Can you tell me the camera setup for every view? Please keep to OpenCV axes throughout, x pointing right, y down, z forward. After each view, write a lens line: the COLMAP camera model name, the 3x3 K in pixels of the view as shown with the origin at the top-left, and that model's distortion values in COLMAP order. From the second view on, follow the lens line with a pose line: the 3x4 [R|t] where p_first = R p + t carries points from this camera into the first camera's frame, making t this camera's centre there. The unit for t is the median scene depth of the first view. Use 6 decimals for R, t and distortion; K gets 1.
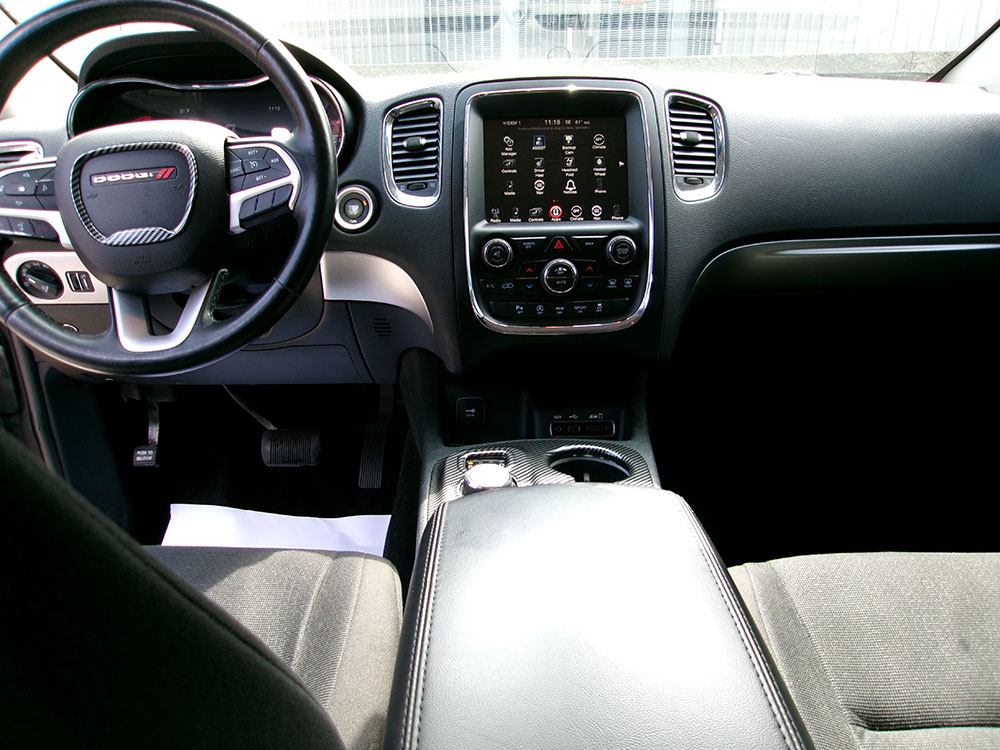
lens RADIAL K [[775.5, 0, 501.5], [0, 775.5, 374.4], [0, 0, 1]] dist [-0.002670, 0.006002]
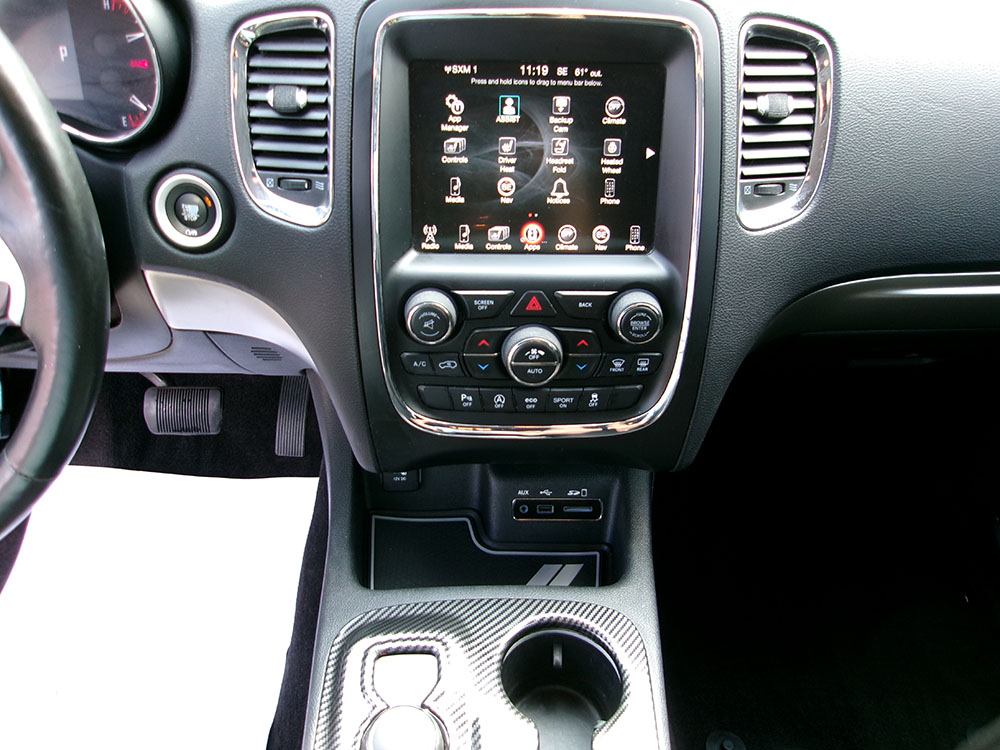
lens RADIAL K [[775.5, 0, 501.5], [0, 775.5, 374.4], [0, 0, 1]] dist [-0.002670, 0.006002]
pose [[0.999190, 0.024757, 0.031724, 0.030214], [-0.033834, 0.943636, 0.329253, -0.302699], [-0.021785, -0.330059, 0.943709, 0.405011]]
